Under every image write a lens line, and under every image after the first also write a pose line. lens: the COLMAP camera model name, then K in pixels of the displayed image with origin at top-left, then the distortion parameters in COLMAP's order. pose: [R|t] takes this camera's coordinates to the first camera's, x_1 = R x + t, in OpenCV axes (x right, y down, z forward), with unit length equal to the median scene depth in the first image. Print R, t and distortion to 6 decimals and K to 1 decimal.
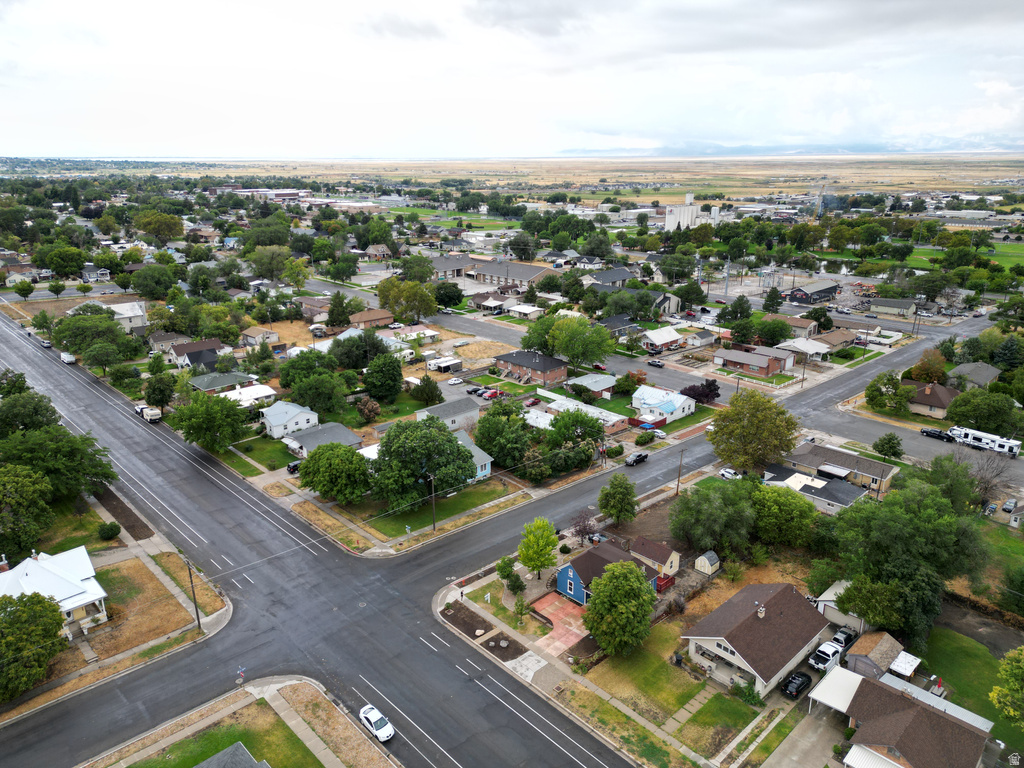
lens RADIAL K [[717.0, 0, 509.1], [0, 717.0, 383.0], [0, 0, 1]] dist [0.068674, -0.062890]
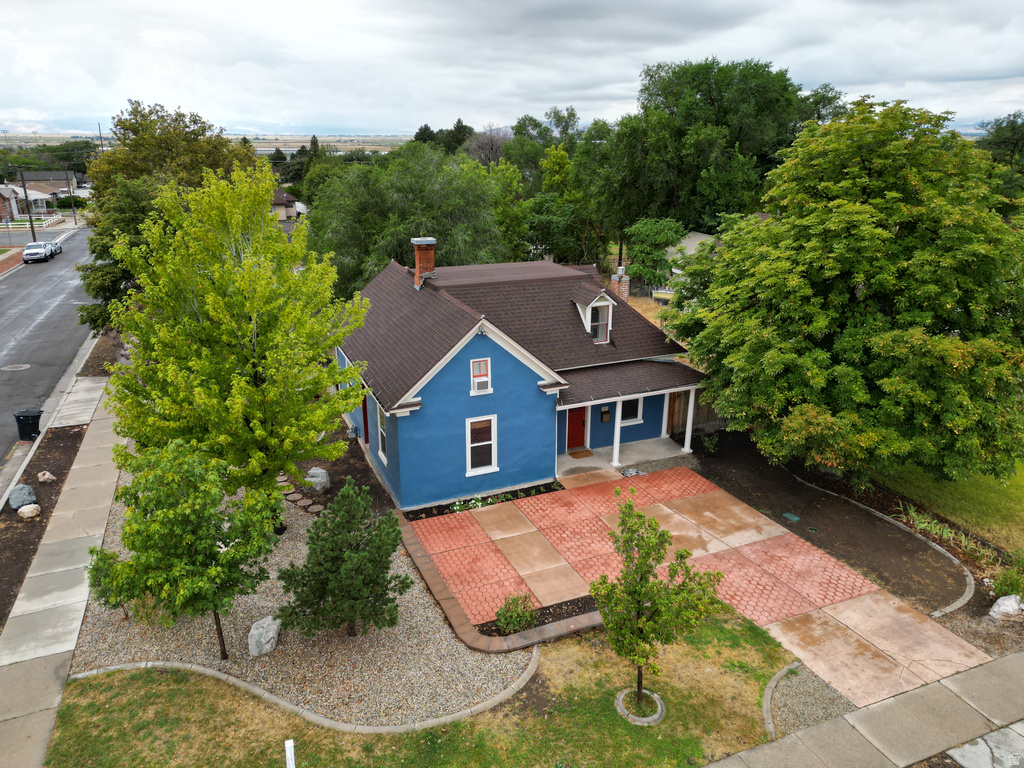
lens RADIAL K [[717.0, 0, 509.1], [0, 717.0, 383.0], [0, 0, 1]] dist [0.068674, -0.062890]
pose [[0.359860, -0.297531, 0.884294, -0.099367], [0.279128, 0.938713, 0.202251, 0.238283], [-0.890275, 0.174049, 0.420854, 0.954001]]
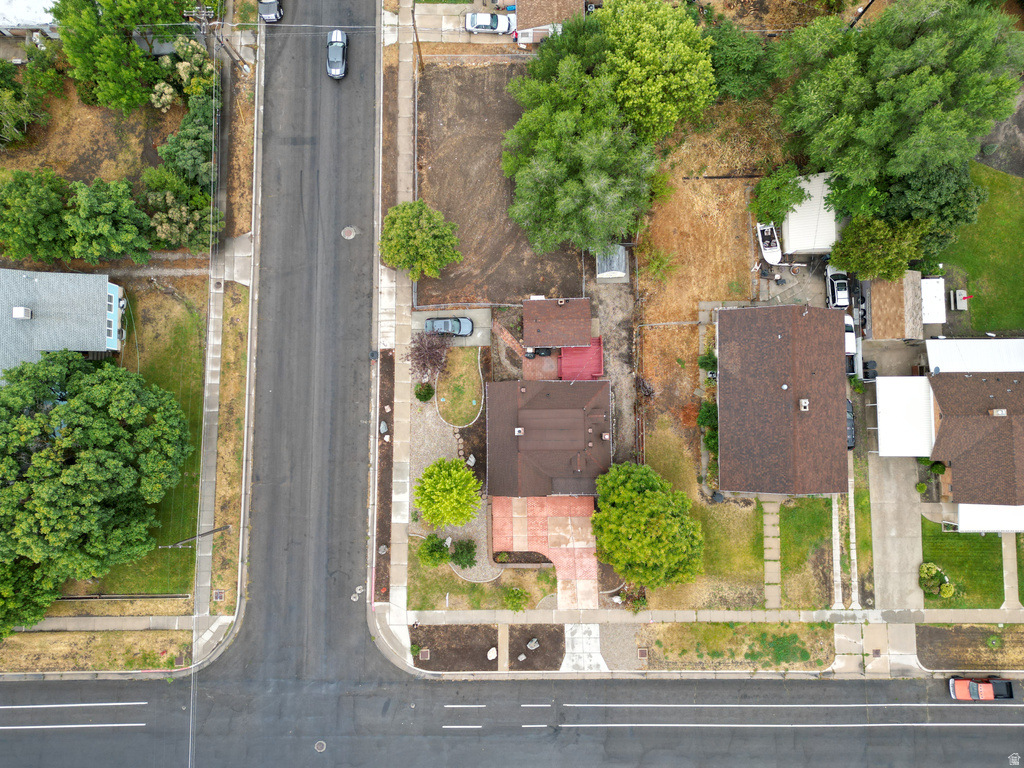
lens RADIAL K [[717.0, 0, 509.1], [0, 717.0, 383.0], [0, 0, 1]] dist [0.068674, -0.062890]
pose [[0.690420, -0.722015, 0.044884, 0.127162], [0.228670, 0.276685, 0.933357, -0.372833], [-0.686316, -0.634145, 0.356132, 0.887121]]
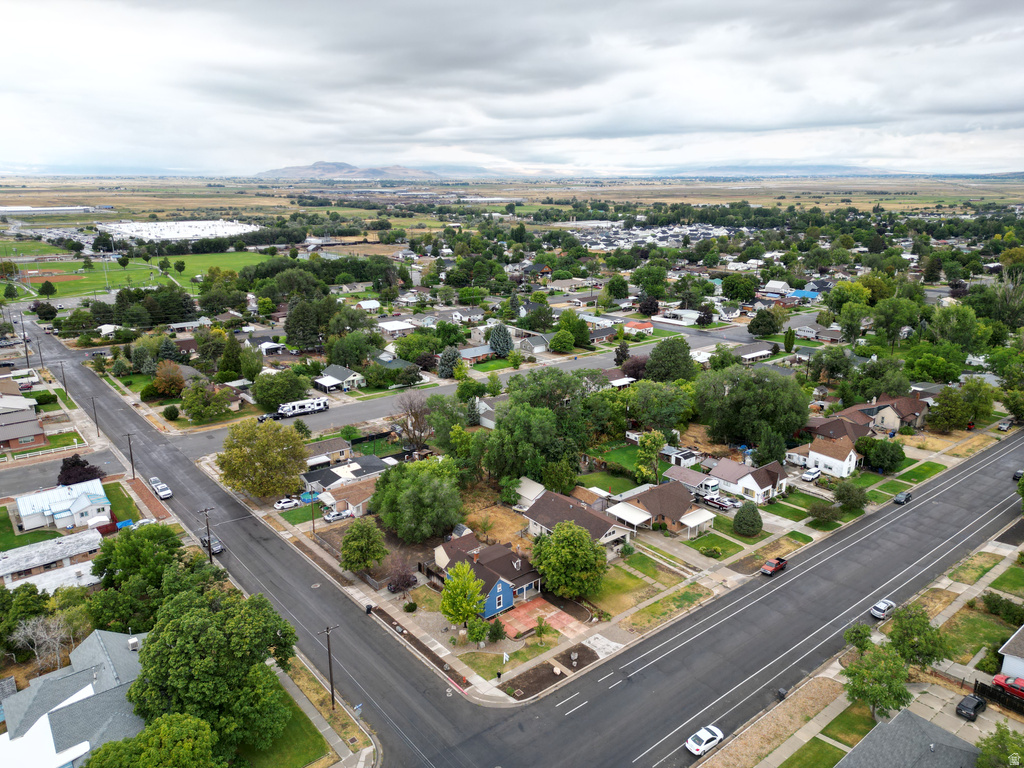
lens RADIAL K [[717.0, 0, 509.1], [0, 717.0, 383.0], [0, 0, 1]] dist [0.068674, -0.062890]
pose [[0.086027, -0.271896, 0.958474, -0.842711], [0.300443, 0.924334, 0.235245, -0.245710], [-0.949912, 0.267730, 0.161207, 0.787540]]
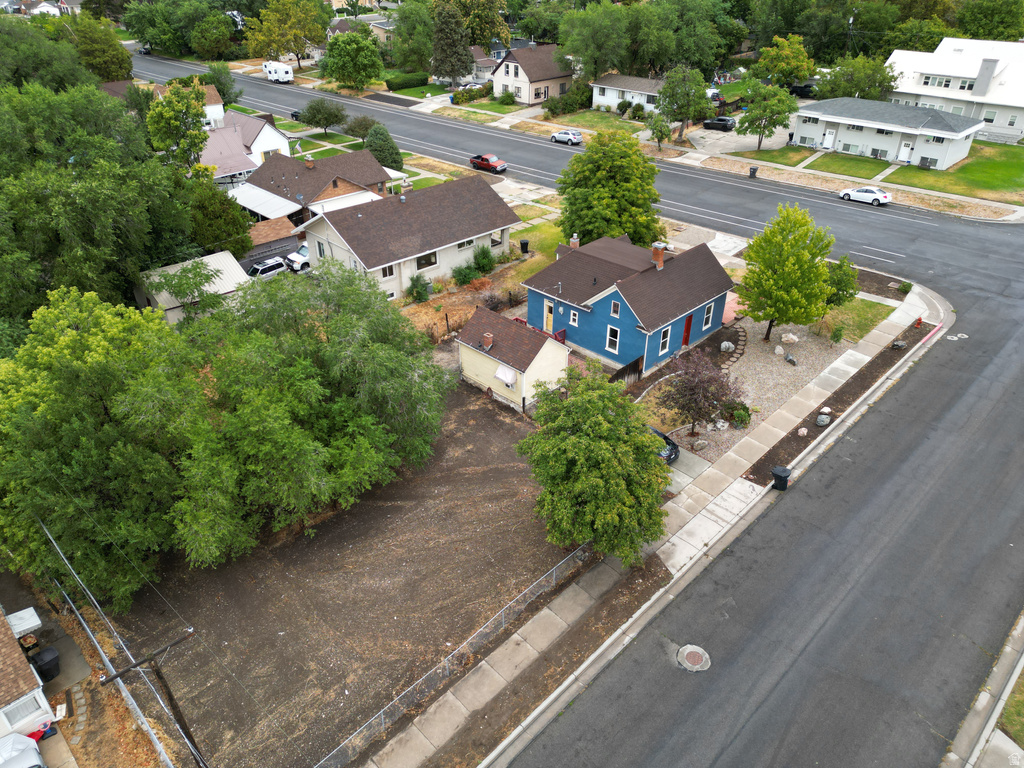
lens RADIAL K [[717.0, 0, 509.1], [0, 717.0, 383.0], [0, 0, 1]] dist [0.068674, -0.062890]
pose [[-0.999933, 0.009797, -0.006178, 0.238373], [0.001667, 0.649523, 0.760340, -0.079137], [0.011462, 0.760279, -0.649496, 1.471109]]
